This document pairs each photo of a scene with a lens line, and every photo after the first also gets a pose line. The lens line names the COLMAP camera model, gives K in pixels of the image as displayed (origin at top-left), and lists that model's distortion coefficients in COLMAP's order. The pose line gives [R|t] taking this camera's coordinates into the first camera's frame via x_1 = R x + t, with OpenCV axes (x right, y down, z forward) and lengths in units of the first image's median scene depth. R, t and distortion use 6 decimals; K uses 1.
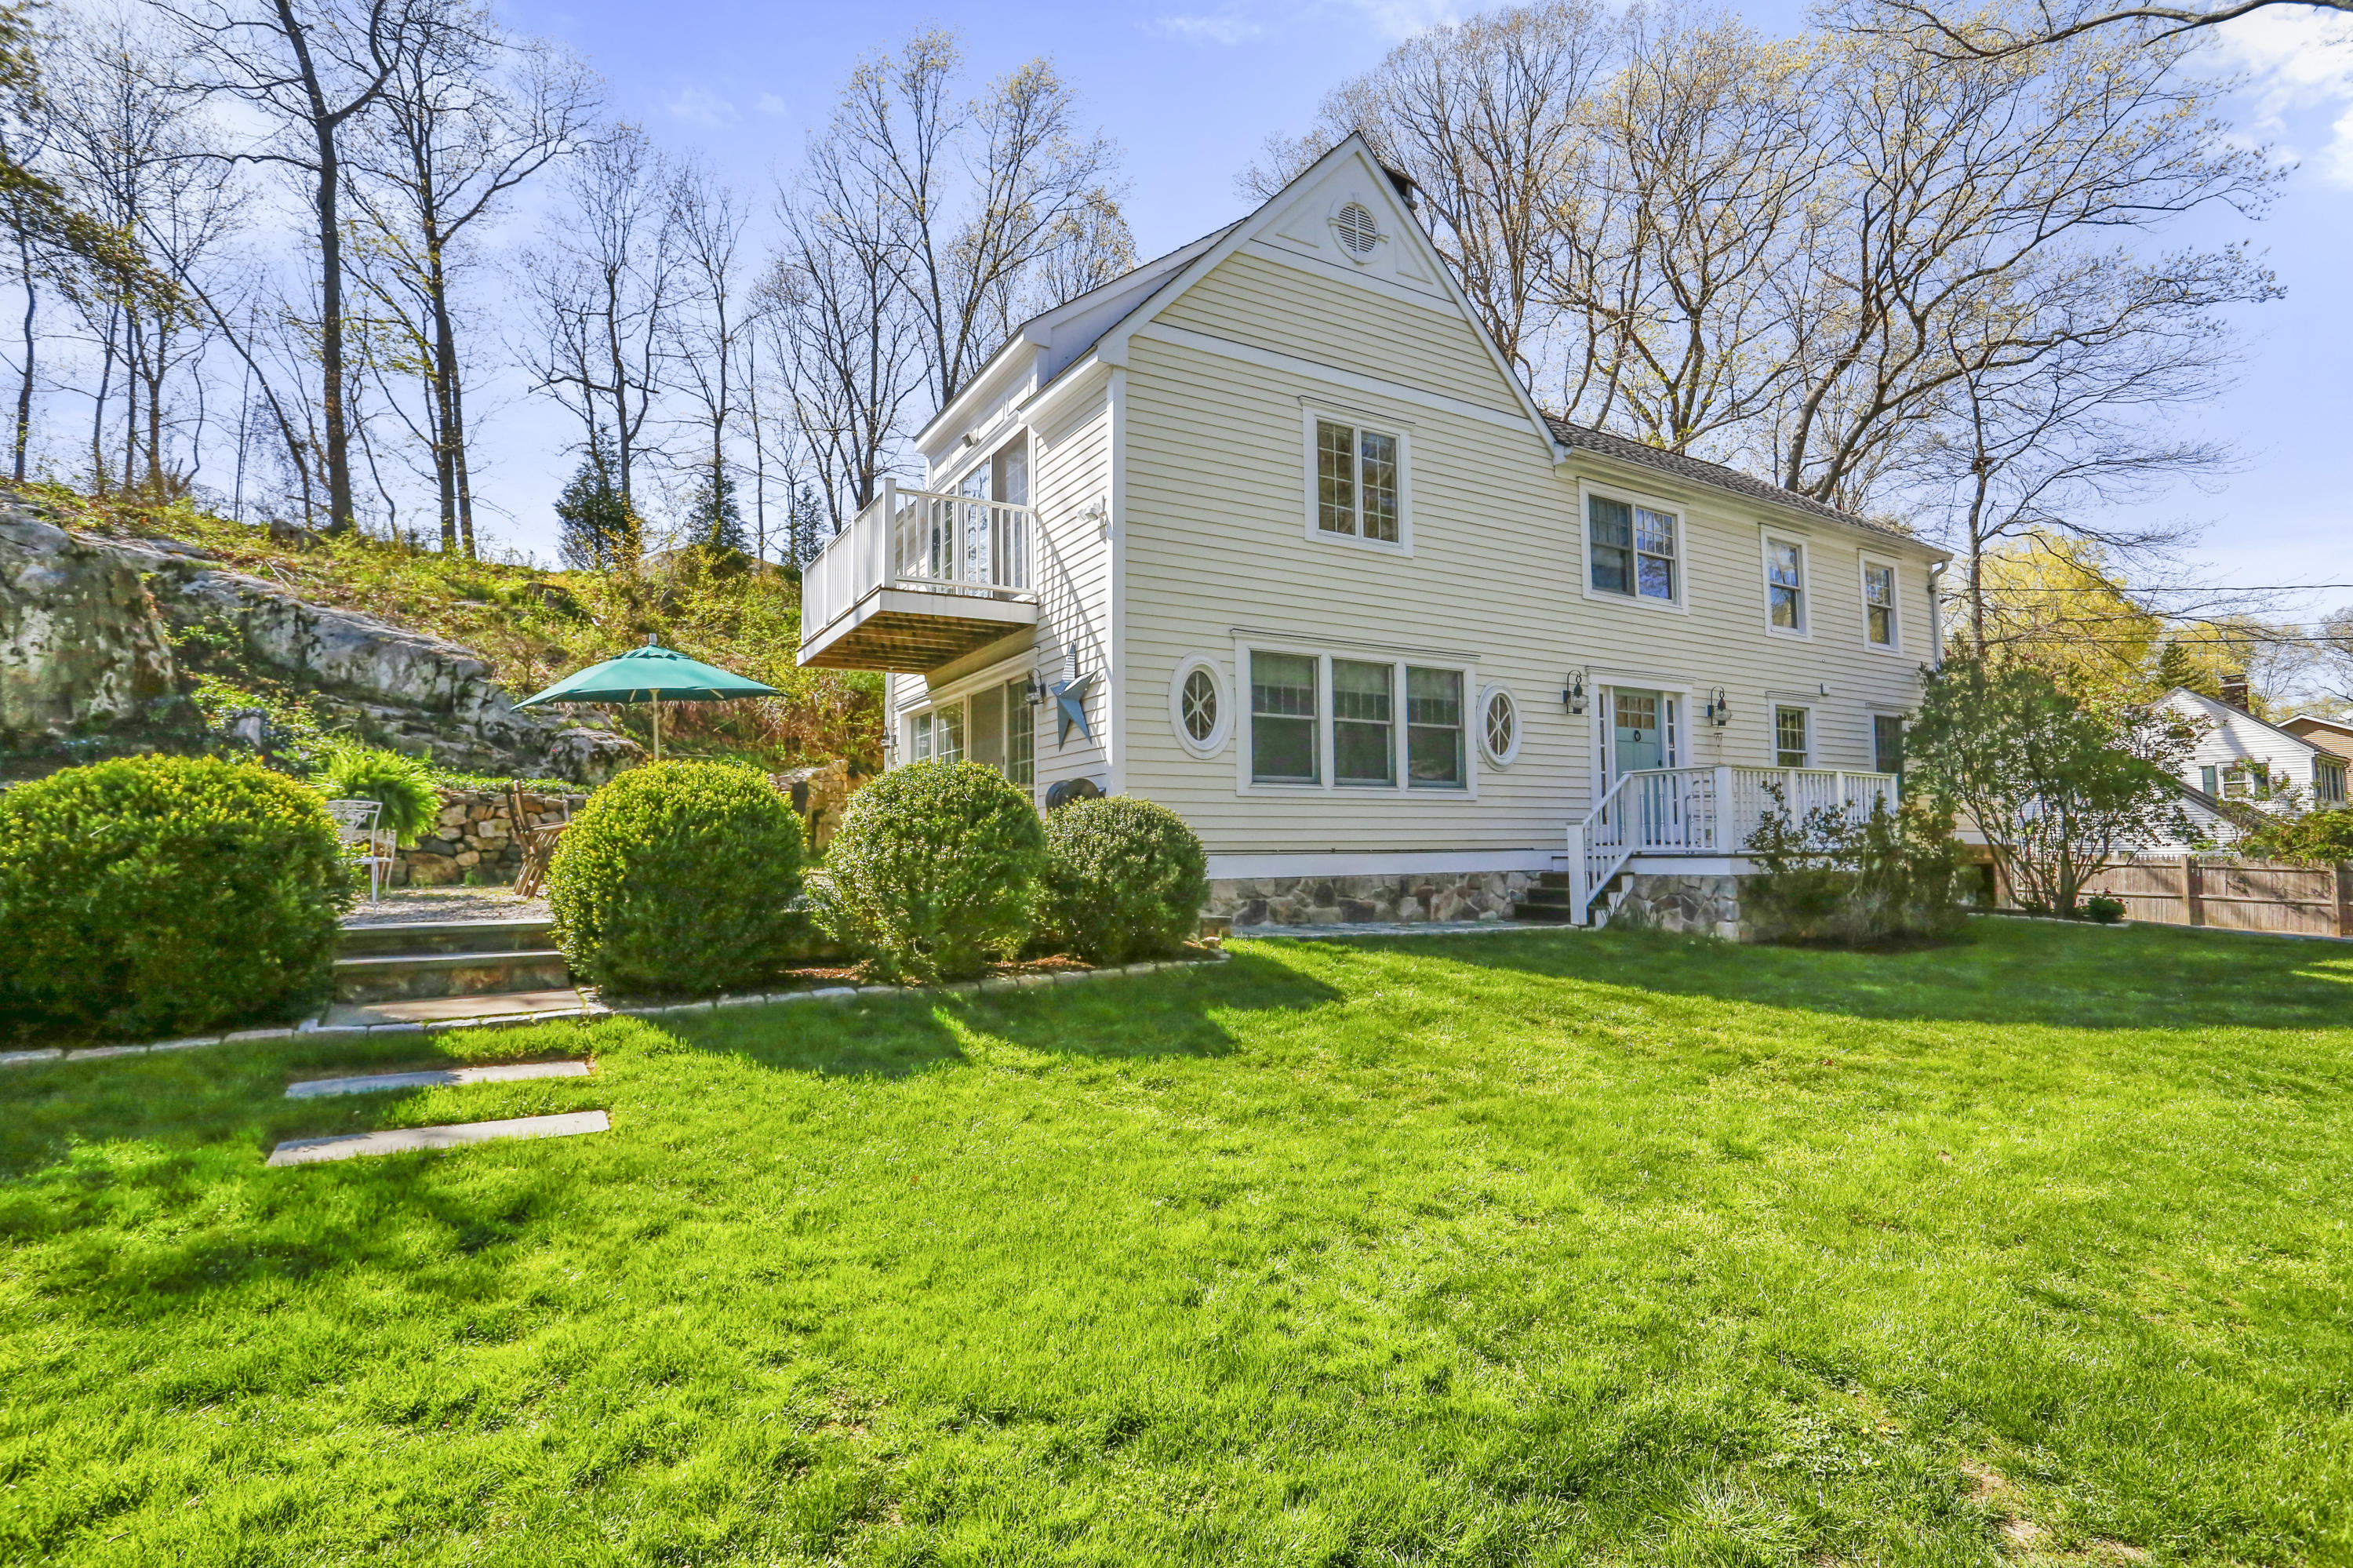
lens RADIAL K [[1143.7, 0, 1184.1], [0, 1143.7, 774.8], [0, 0, 1]] dist [-0.059569, 0.025569]
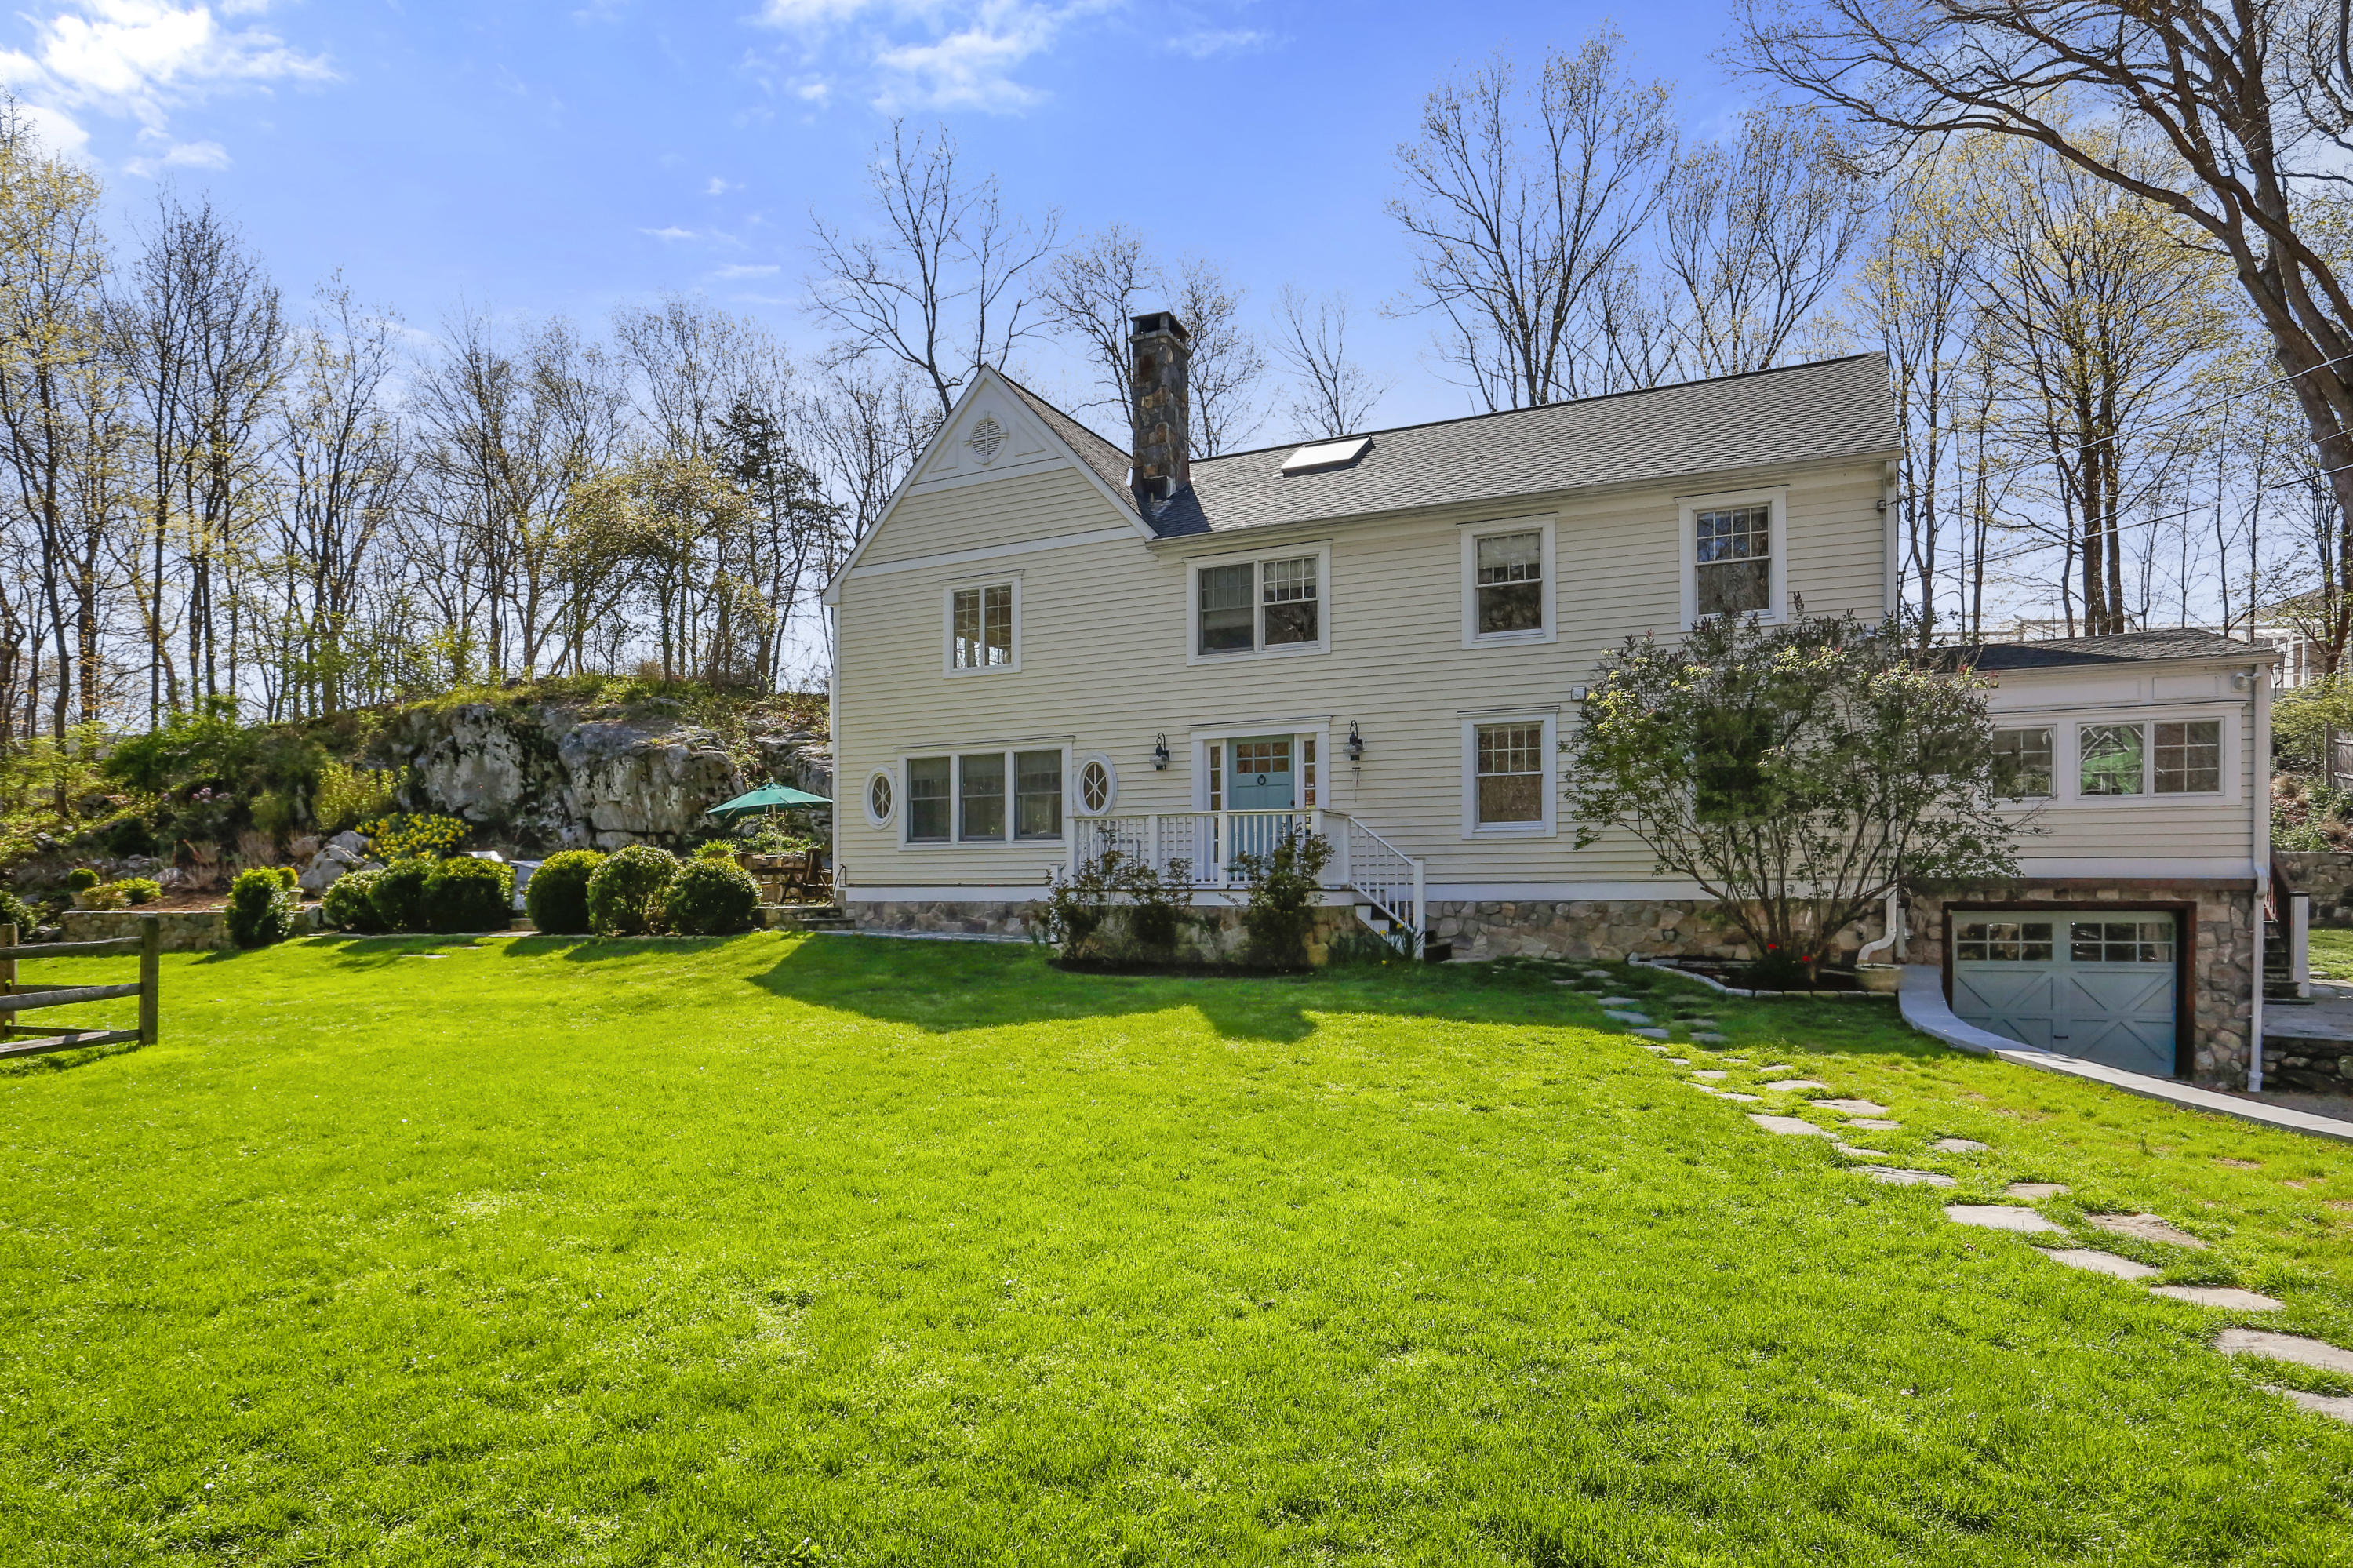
lens RADIAL K [[1324.7, 0, 1171.9], [0, 1324.7, 901.1], [0, 0, 1]] dist [-0.046546, 0.026016]
pose [[0.547728, 0.010135, -0.836595, 1.599796], [0.053055, 0.997493, 0.046820, 0.019678], [0.834973, -0.070030, 0.545817, 0.259742]]
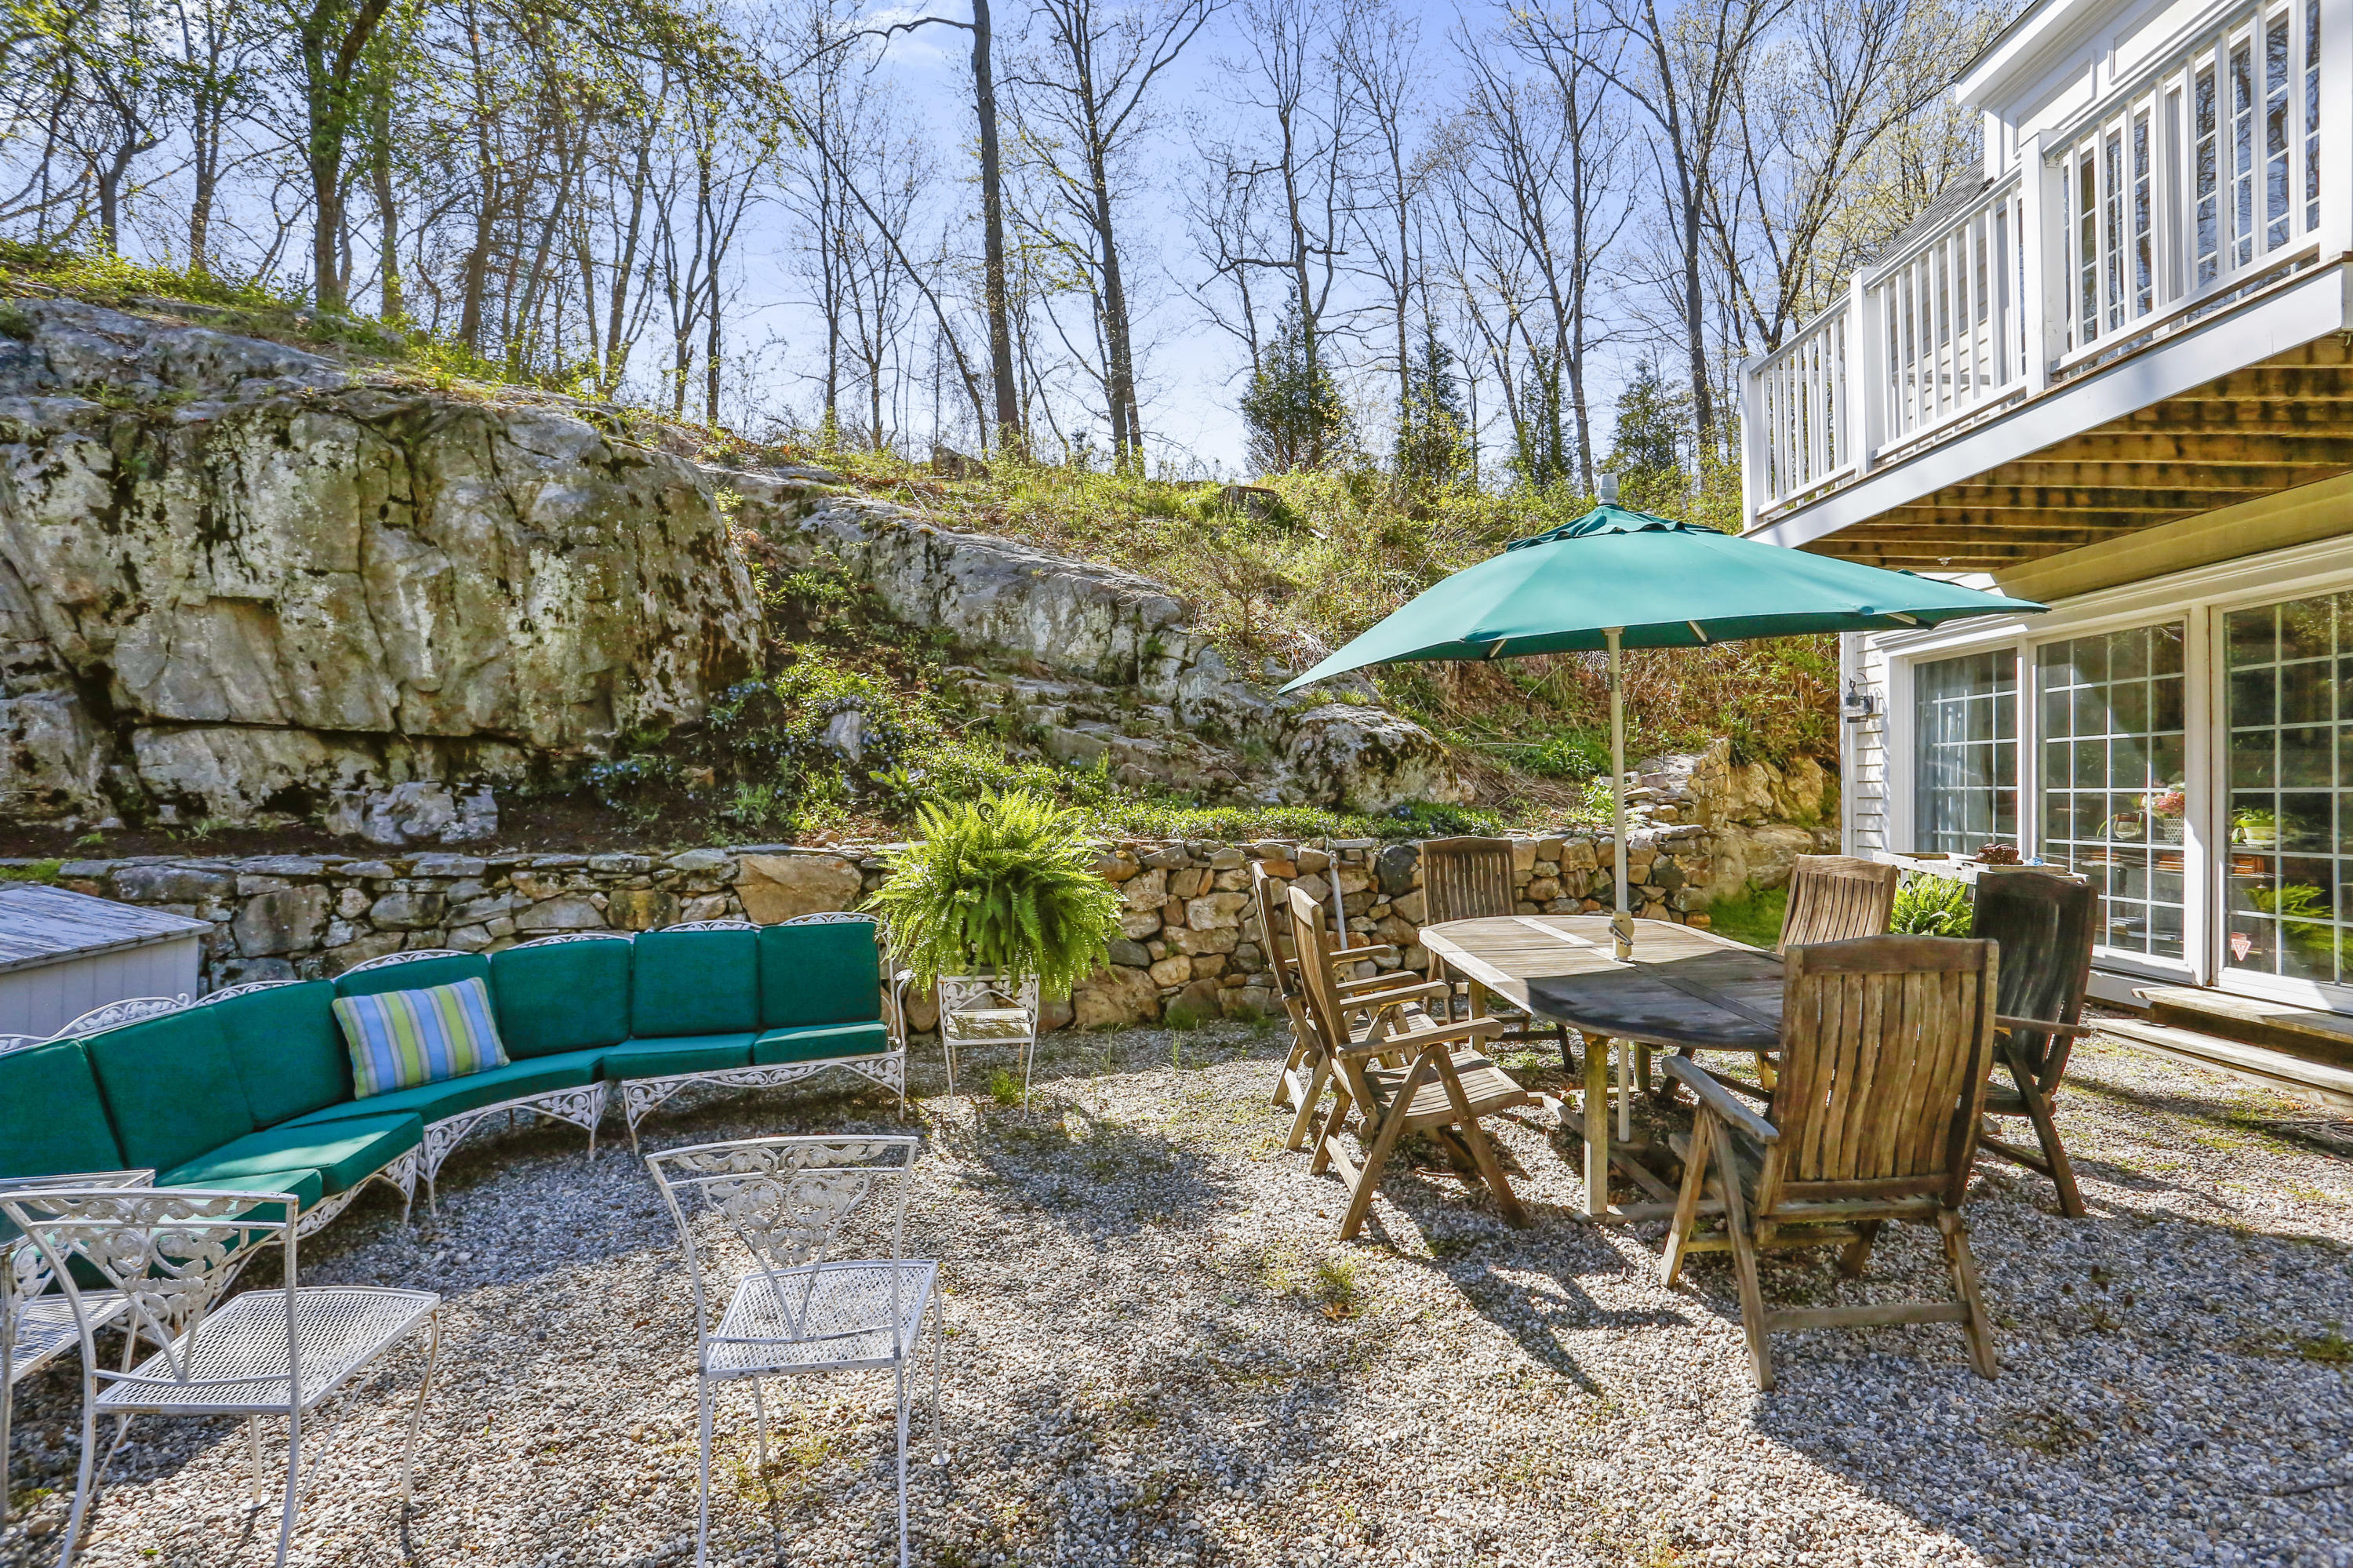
lens RADIAL K [[1143.7, 0, 1190.5], [0, 1143.7, 776.1], [0, 0, 1]] dist [-0.059569, 0.025569]
pose [[0.863304, 0.003443, -0.504672, -0.340692], [0.026129, 0.998331, 0.051509, -0.040630], [0.504007, -0.057654, 0.861773, 0.516713]]
